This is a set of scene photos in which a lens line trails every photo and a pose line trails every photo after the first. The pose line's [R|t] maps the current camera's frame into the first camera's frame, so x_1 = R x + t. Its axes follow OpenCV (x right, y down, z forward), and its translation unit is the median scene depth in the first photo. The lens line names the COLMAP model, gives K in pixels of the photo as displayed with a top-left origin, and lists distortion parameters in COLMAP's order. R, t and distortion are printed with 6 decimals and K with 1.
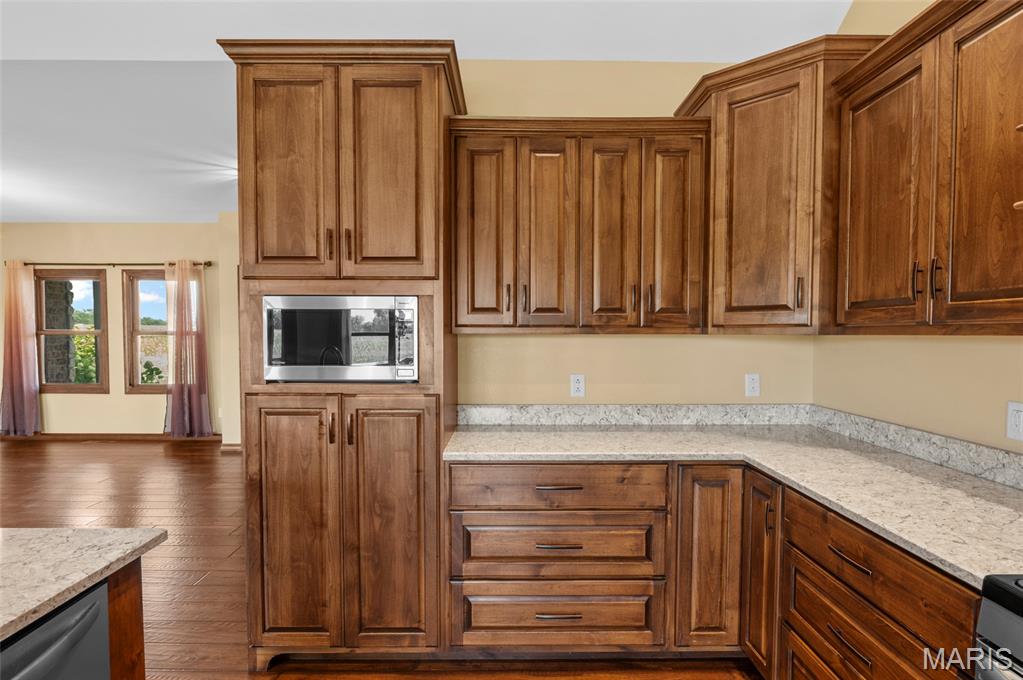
lens RADIAL K [[541.1, 0, 511.0], [0, 541.1, 354.4], [0, 0, 1]] dist [-0.001979, -0.000523]
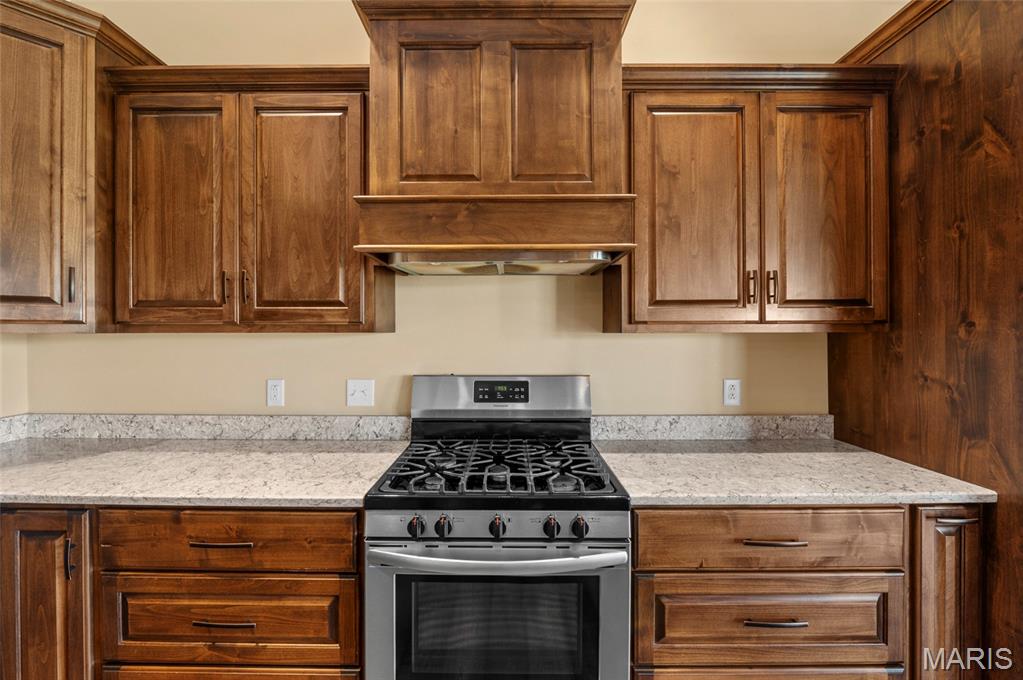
lens RADIAL K [[420.4, 0, 508.8], [0, 420.4, 334.2], [0, 0, 1]] dist [-0.008352, -0.000329]
pose [[0.014549, -0.006203, 0.999875, -0.128041], [0.040201, 0.999176, 0.005614, -0.009946], [-0.999086, 0.040114, 0.014786, 0.289327]]
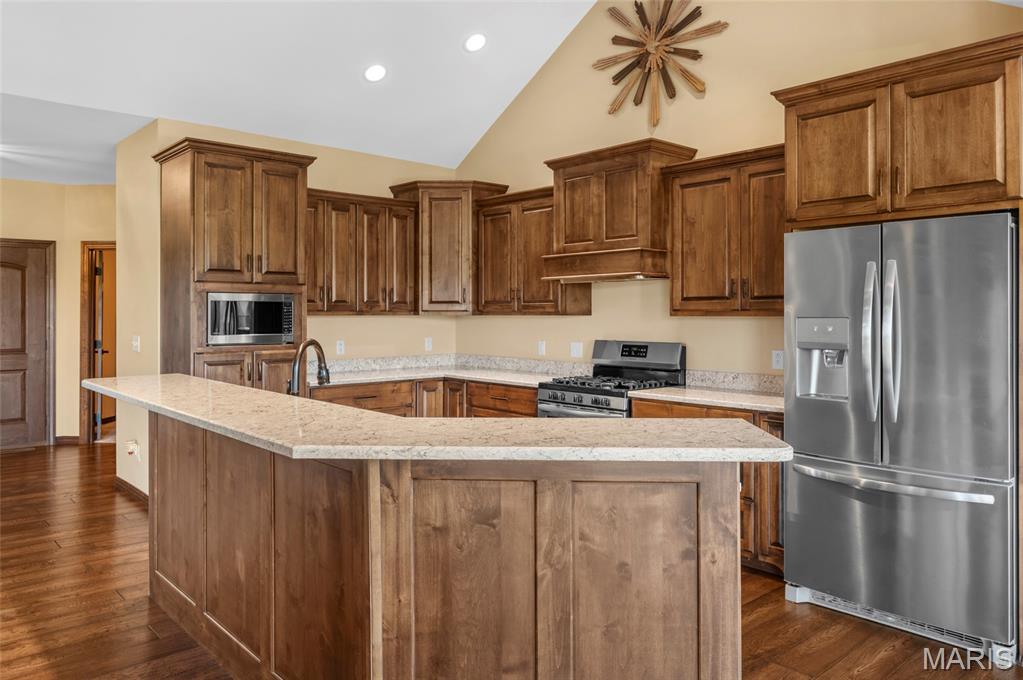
lens RADIAL K [[718.8, 0, 509.4], [0, 718.8, 316.3], [0, 0, 1]] dist [-0.002666, -0.001072]
pose [[0.740657, -0.003880, 0.671872, -1.234385], [0.027206, 0.999336, -0.024220, 0.040578], [-0.671332, 0.036218, 0.740271, -1.207319]]
